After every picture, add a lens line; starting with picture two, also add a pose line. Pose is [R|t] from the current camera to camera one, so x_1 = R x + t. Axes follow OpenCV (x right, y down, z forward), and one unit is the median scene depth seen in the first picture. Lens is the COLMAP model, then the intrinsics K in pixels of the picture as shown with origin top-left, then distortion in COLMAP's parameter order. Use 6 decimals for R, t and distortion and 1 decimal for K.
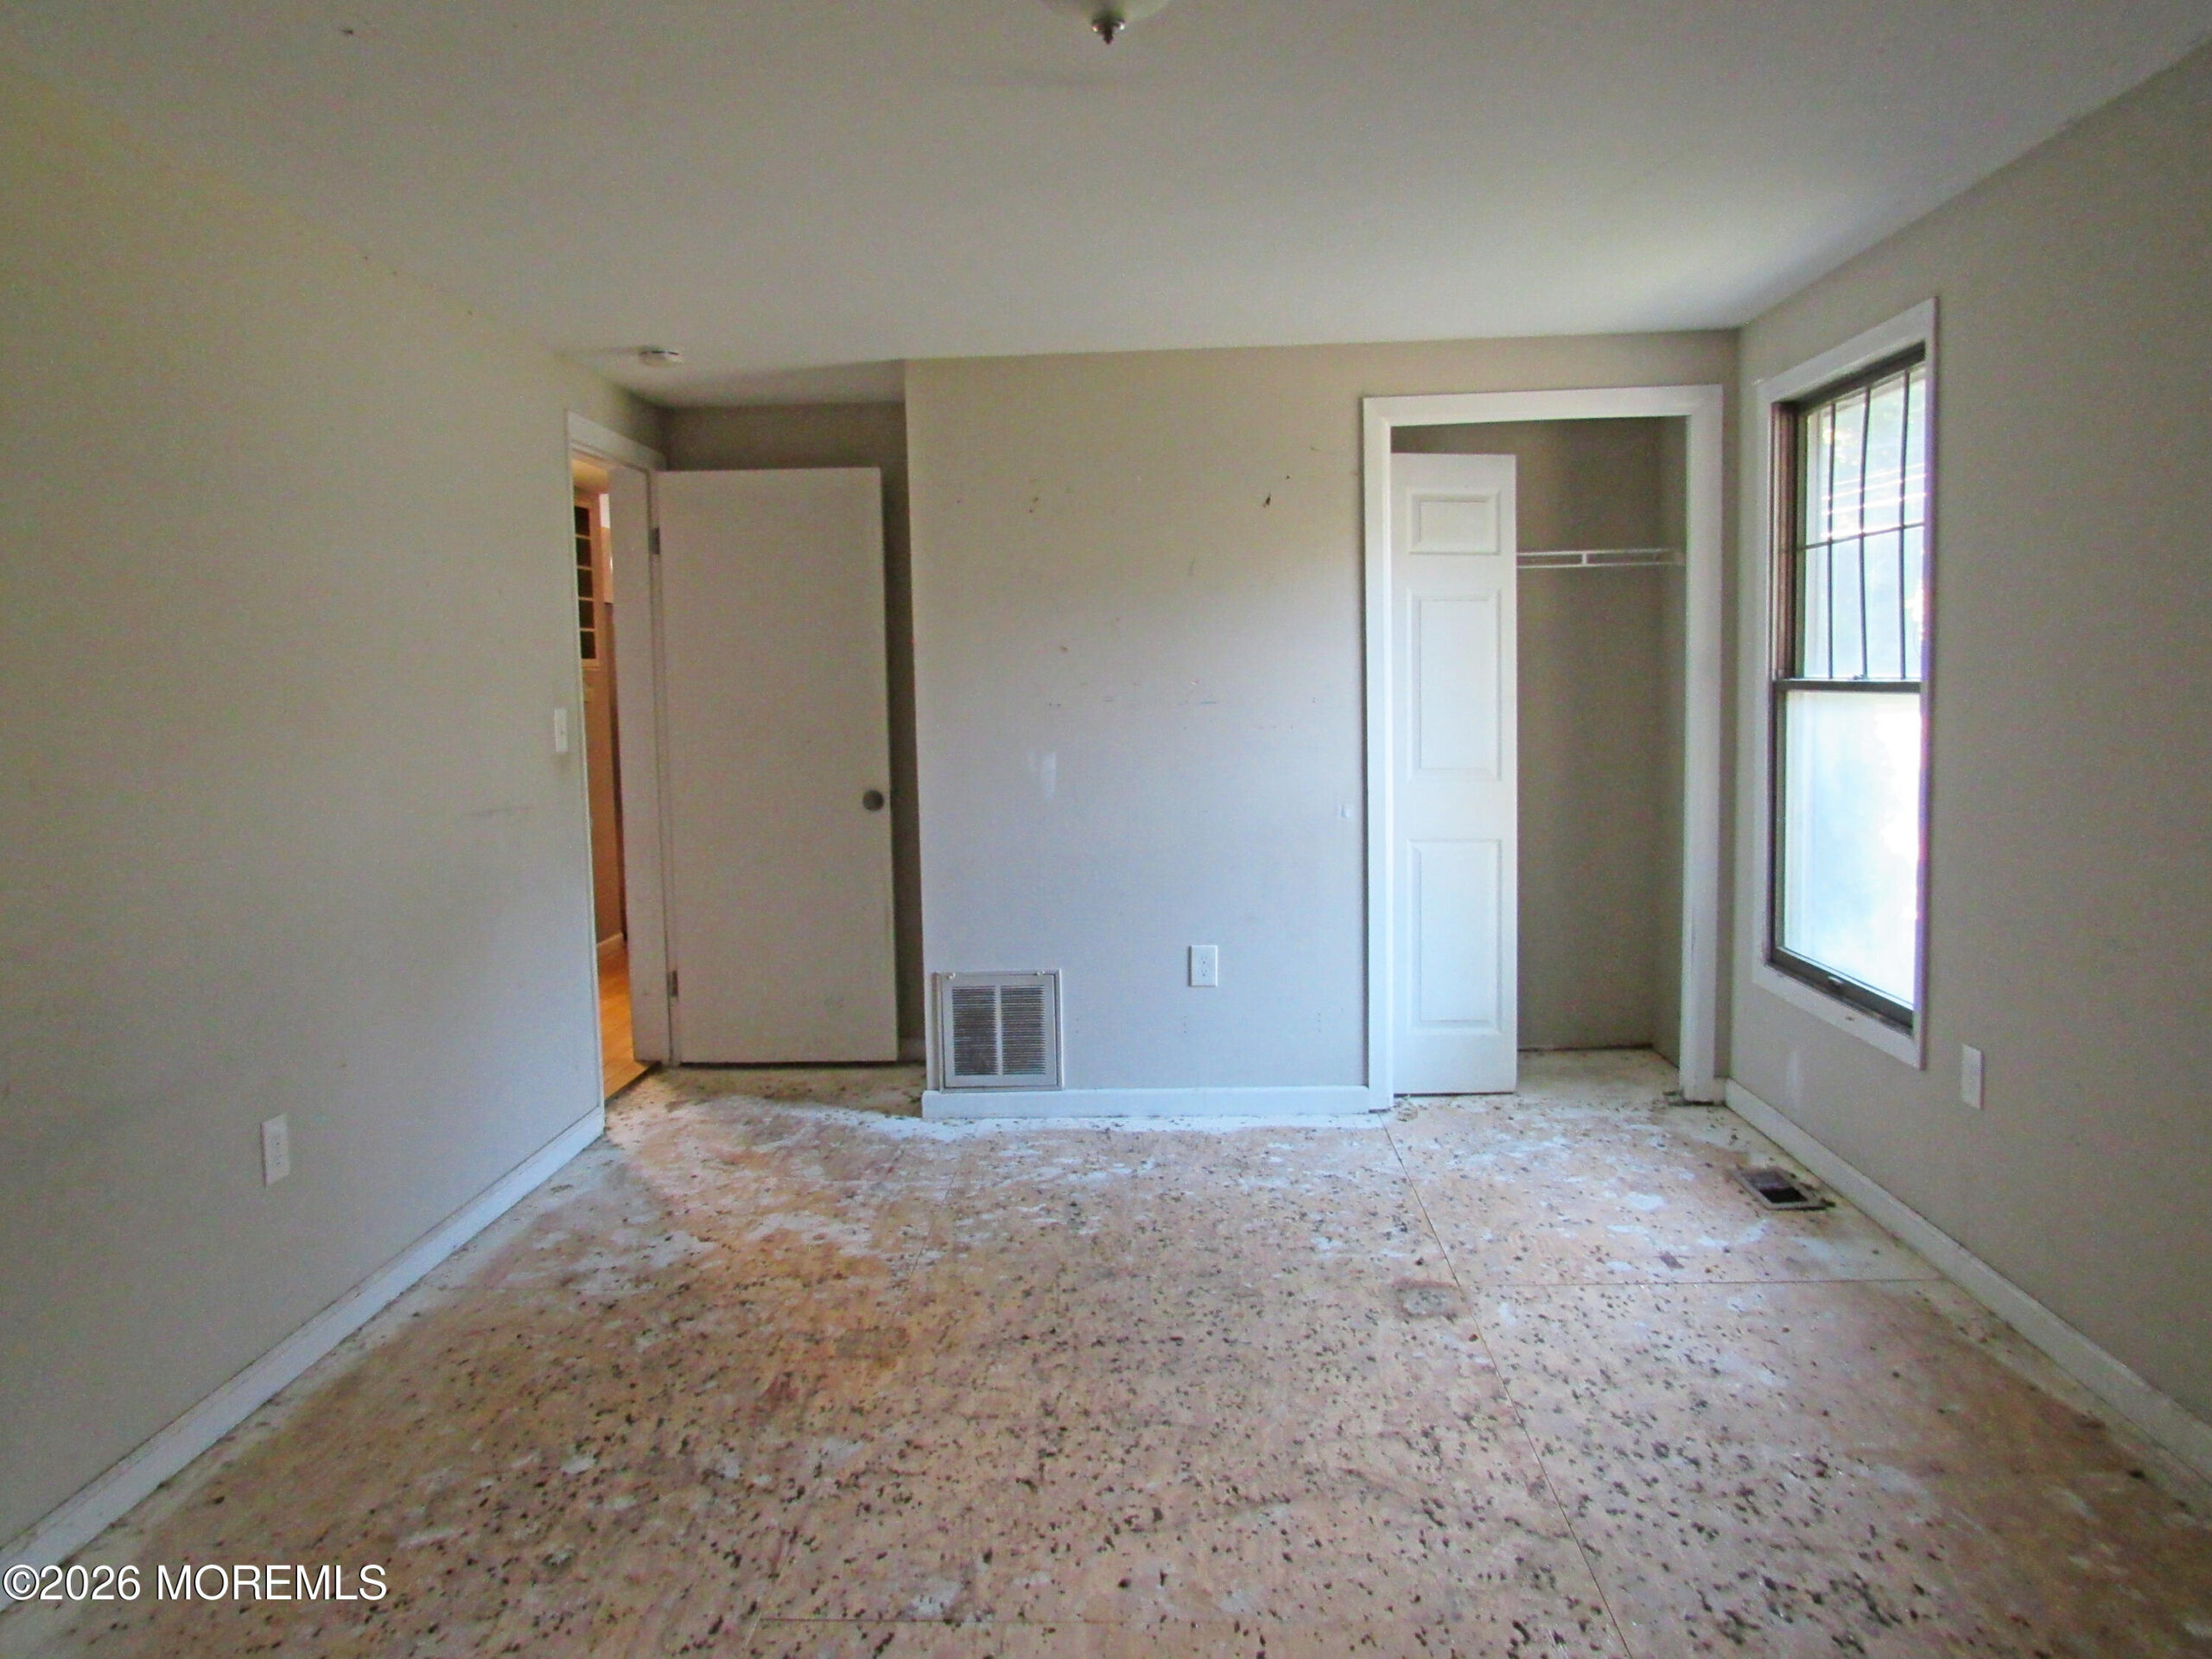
lens RADIAL K [[1579.8, 0, 1106.0], [0, 1579.8, 829.5], [0, 0, 1]] dist [-0.042593, 0.031623]
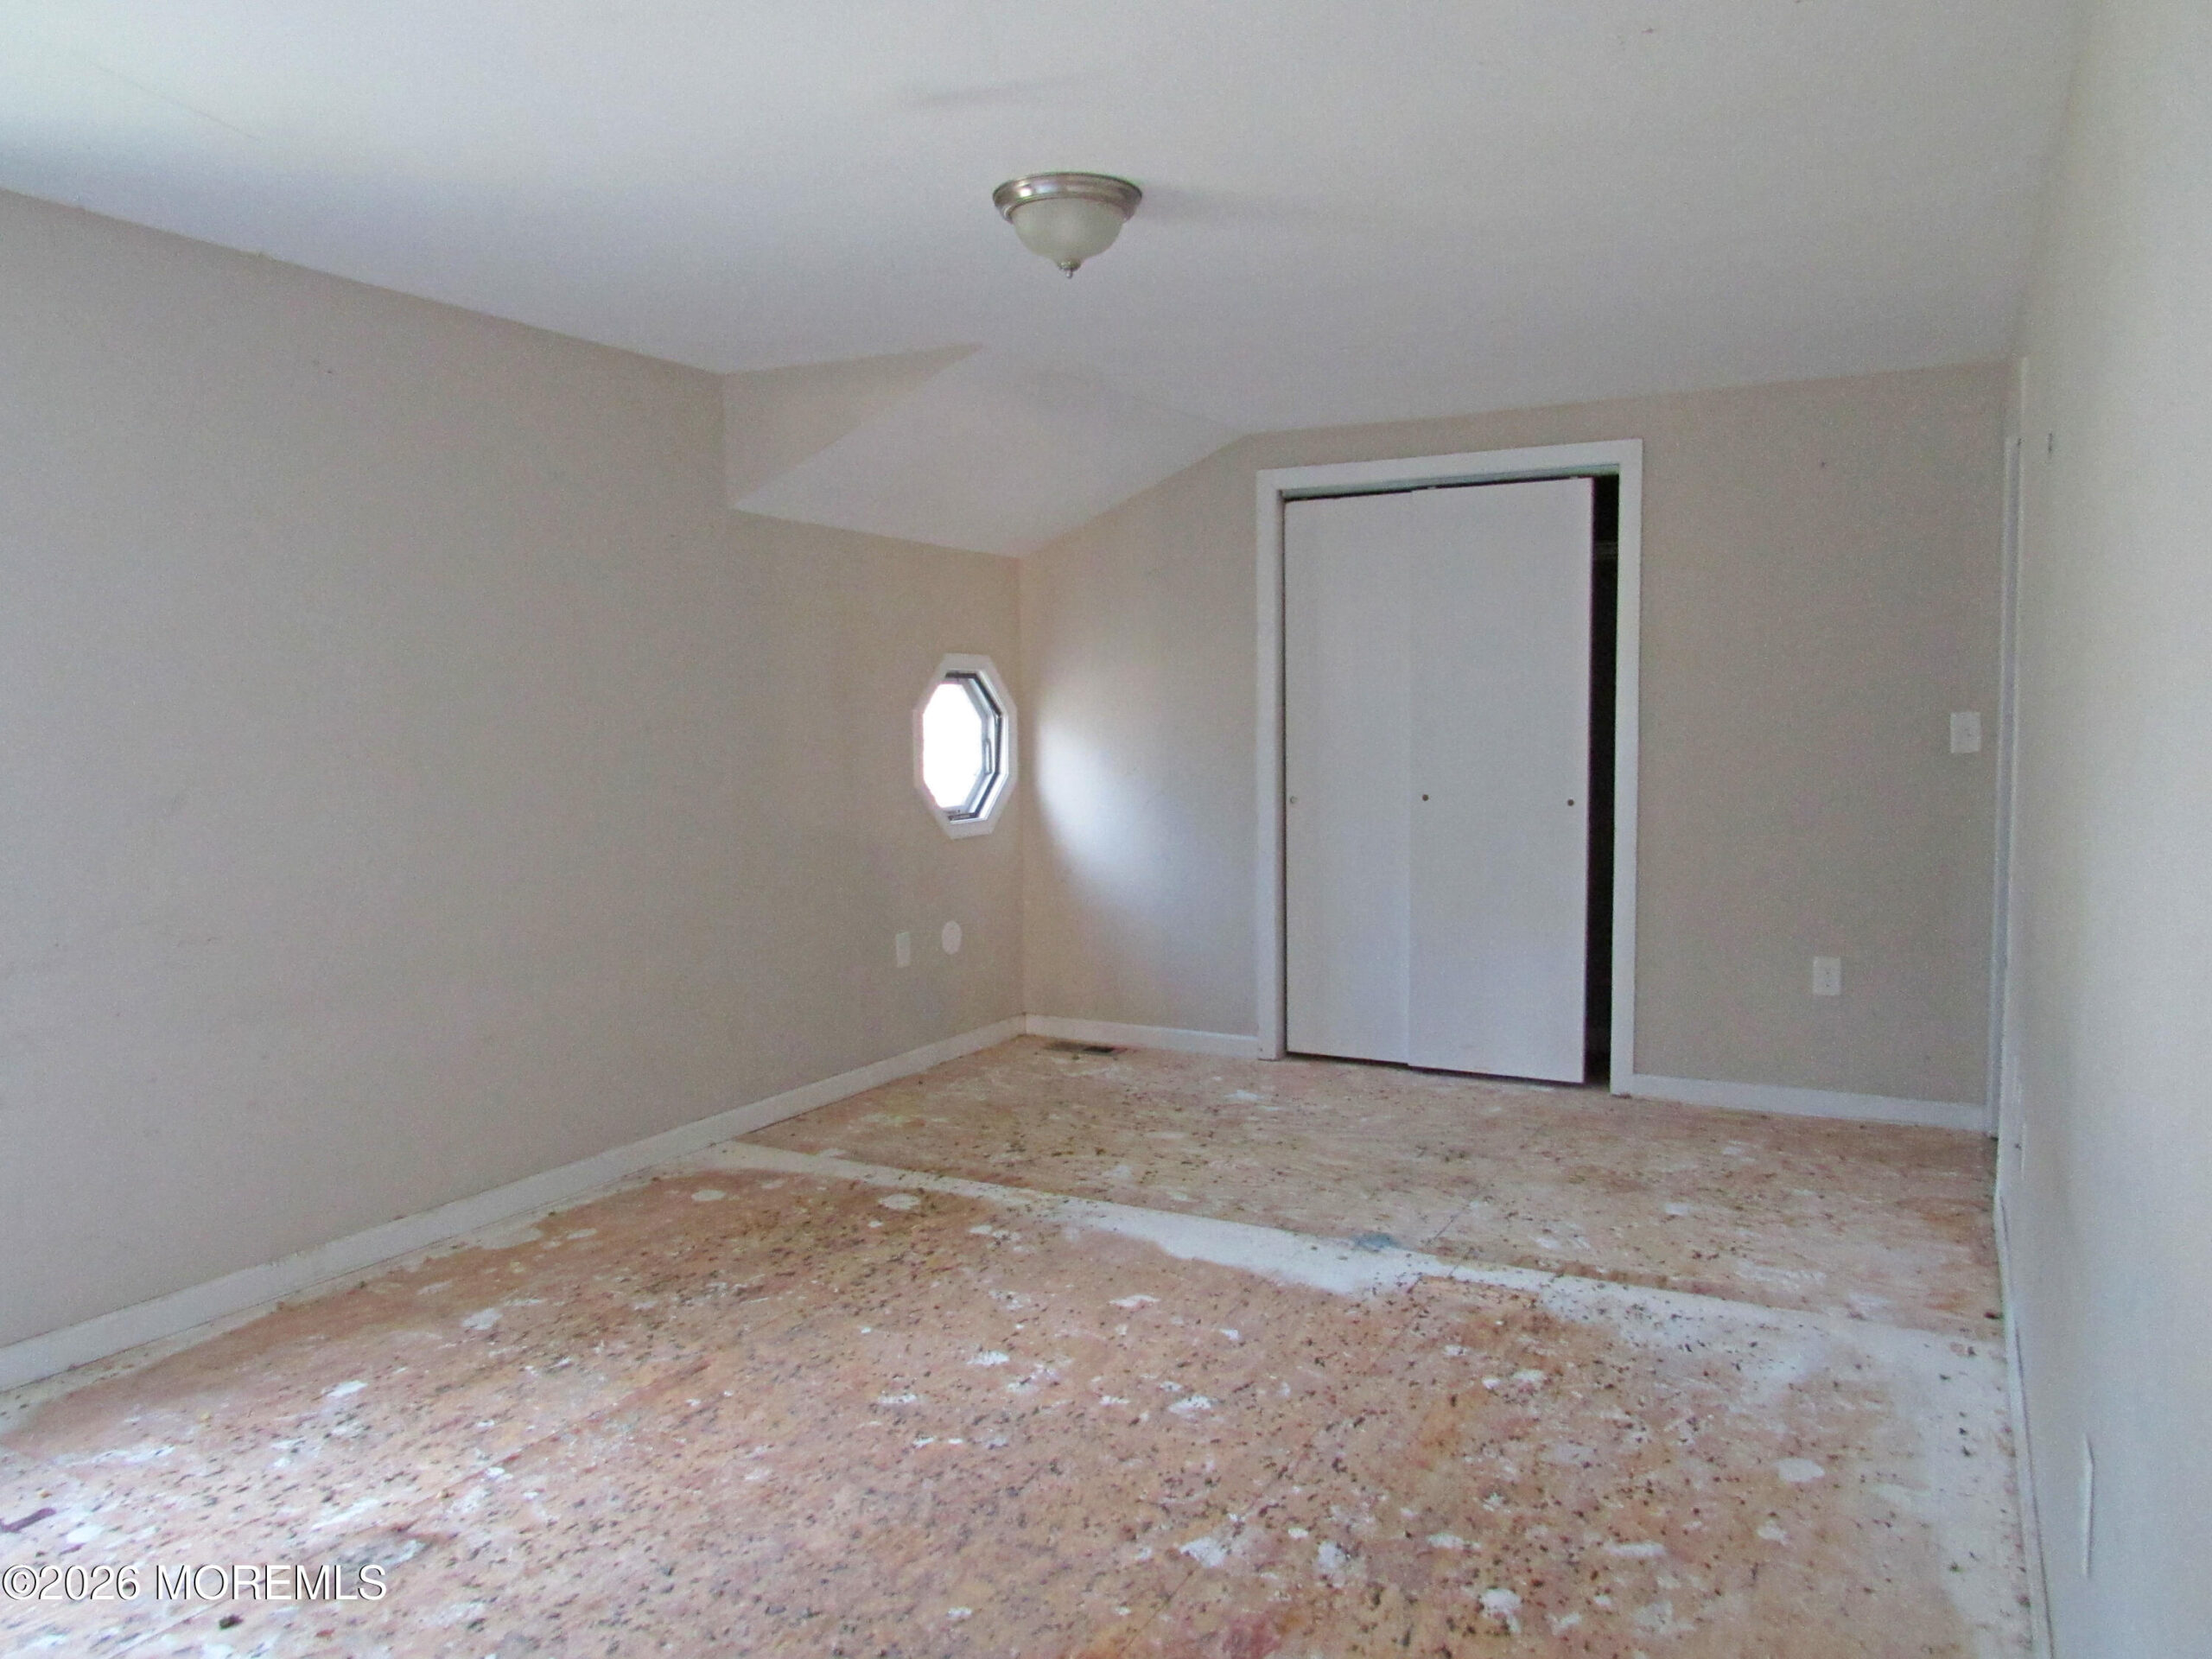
lens RADIAL K [[1579.8, 0, 1106.0], [0, 1579.8, 829.5], [0, 0, 1]] dist [-0.042593, 0.031623]
pose [[-0.901901, -0.009303, 0.431843, -0.513672], [0.061265, 0.986905, 0.149213, -0.149108], [-0.427576, 0.161032, -0.889521, 1.803473]]
